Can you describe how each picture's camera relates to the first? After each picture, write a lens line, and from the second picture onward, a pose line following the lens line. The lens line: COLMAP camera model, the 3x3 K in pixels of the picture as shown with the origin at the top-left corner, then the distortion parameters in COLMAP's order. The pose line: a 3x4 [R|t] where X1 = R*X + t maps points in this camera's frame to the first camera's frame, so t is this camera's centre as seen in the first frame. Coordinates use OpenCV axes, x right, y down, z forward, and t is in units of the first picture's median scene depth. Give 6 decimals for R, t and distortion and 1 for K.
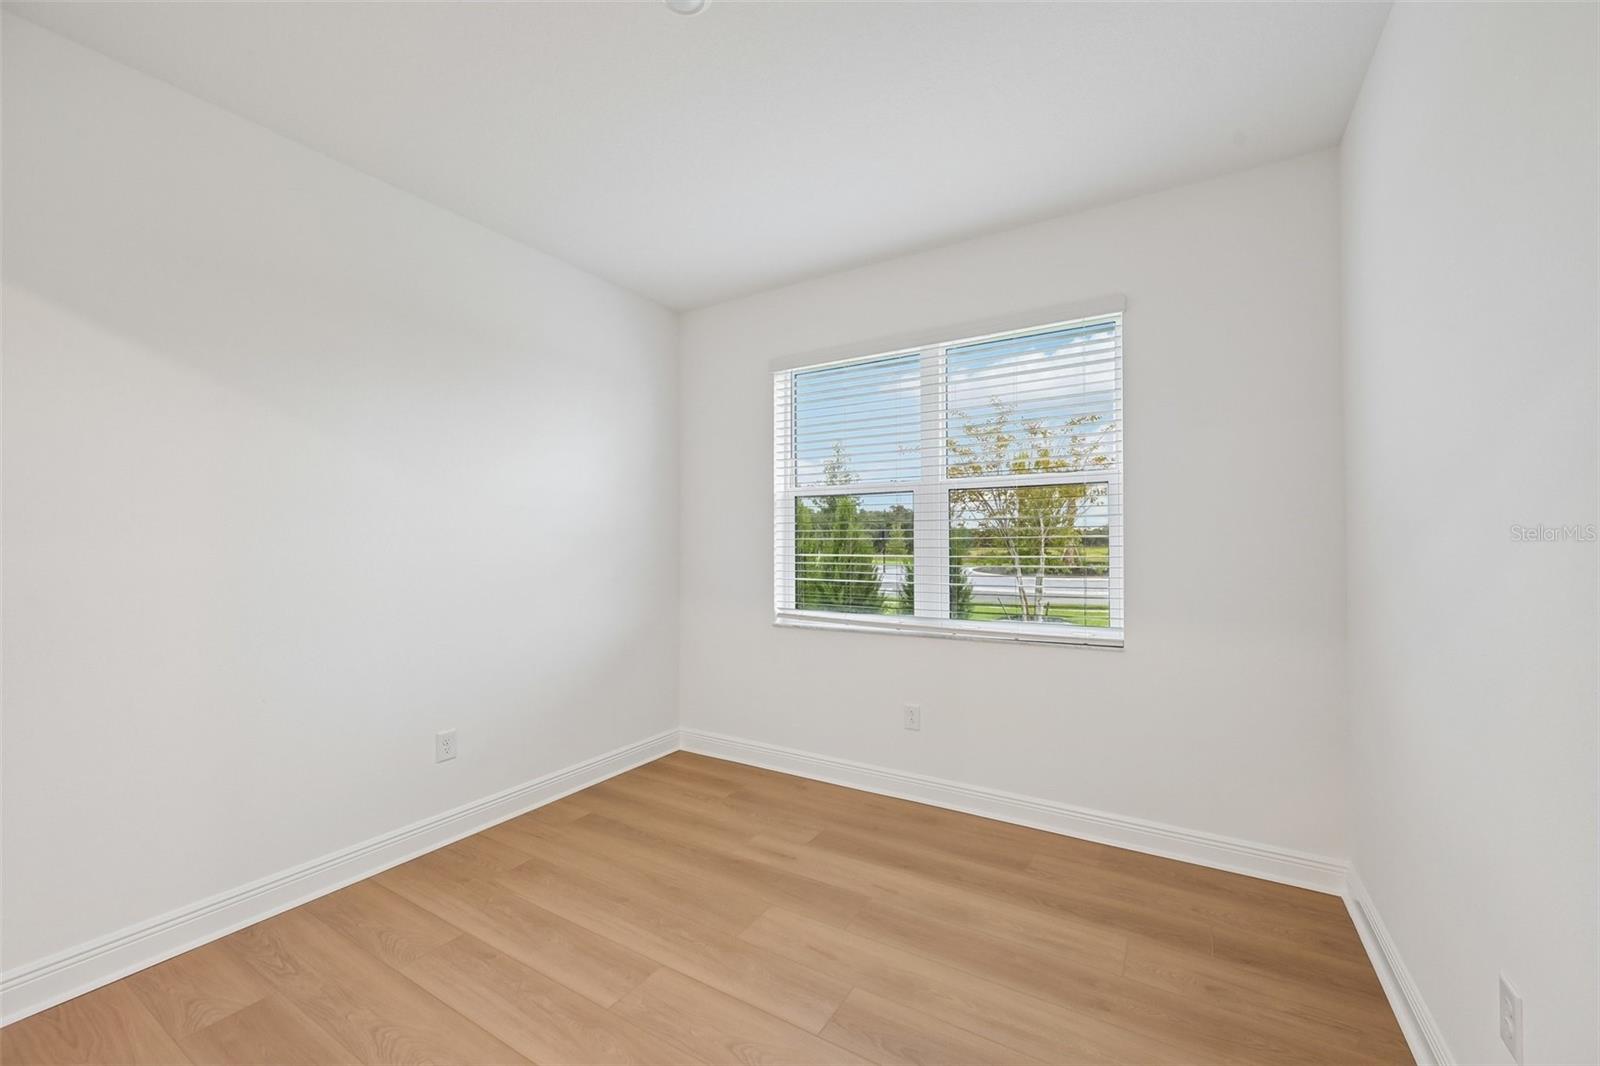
lens RADIAL K [[632.4, 0, 803.4], [0, 632.4, 538.1], [0, 0, 1]] dist [-0.001966, 0.001376]
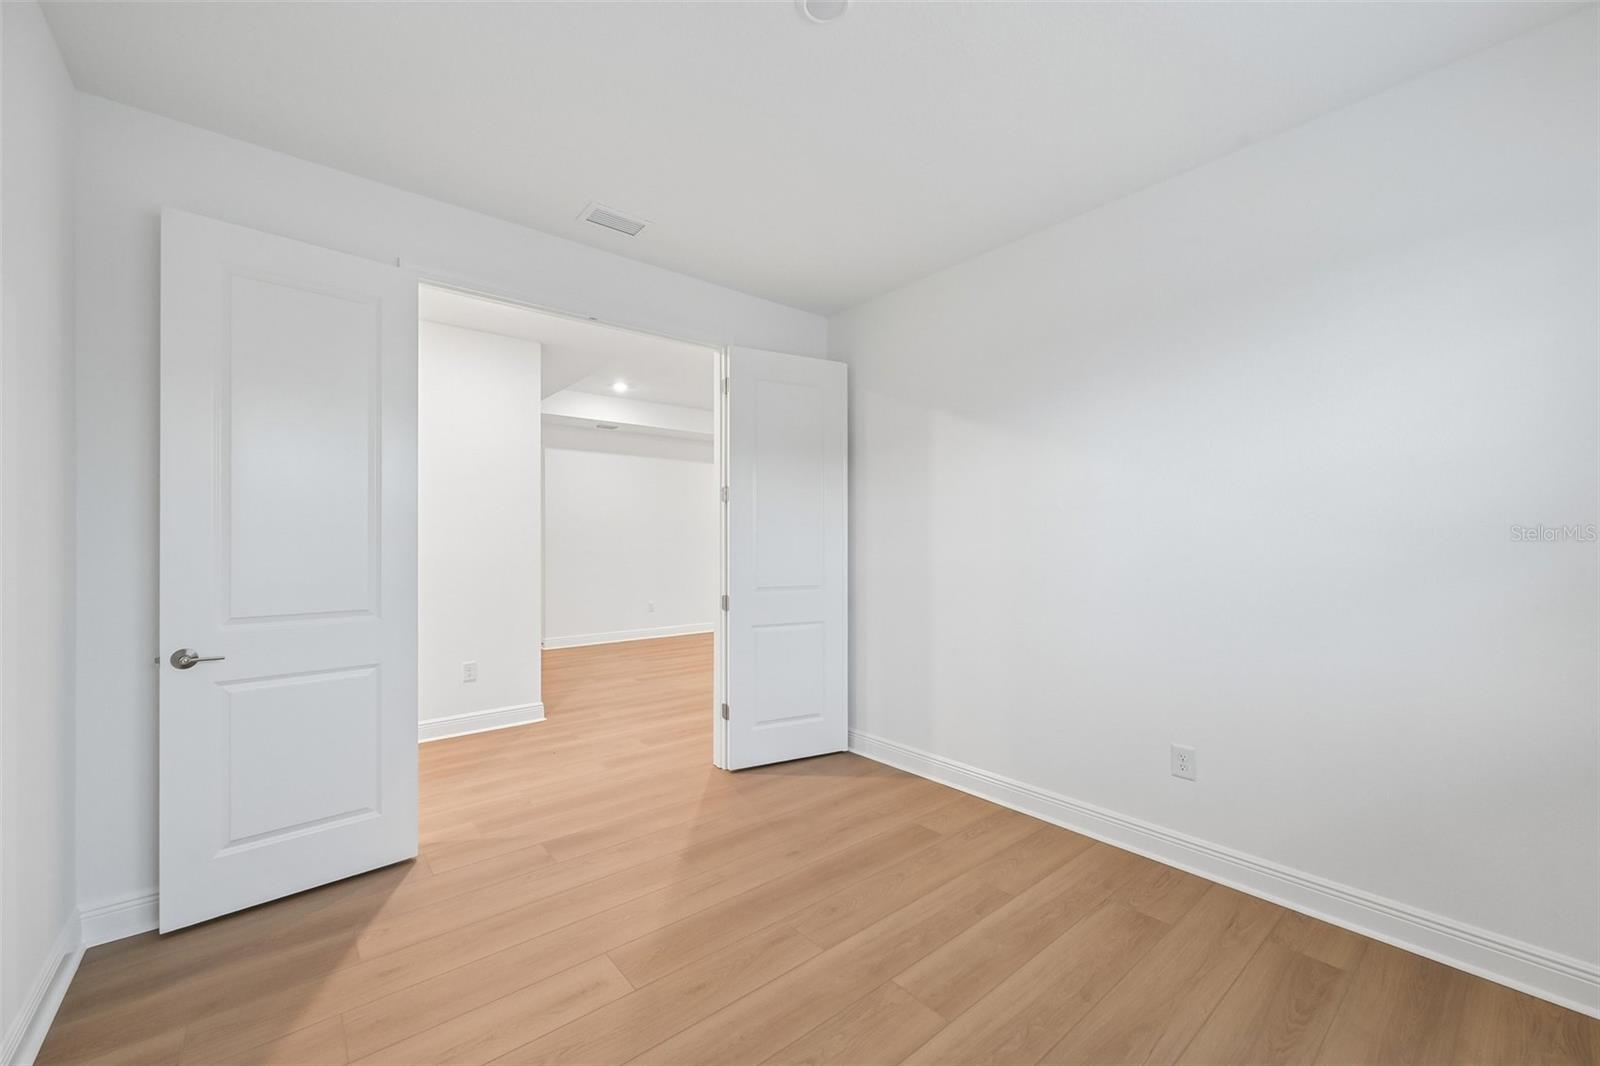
lens RADIAL K [[632.4, 0, 804.2], [0, 632.4, 537.8], [0, 0, 1]] dist [-0.001966, 0.001376]
pose [[-0.325390, -0.001692, -0.945578, 0.620197], [0.017215, 0.999822, -0.007713, 0.000401], [0.945423, -0.018787, -0.325303, 1.007442]]
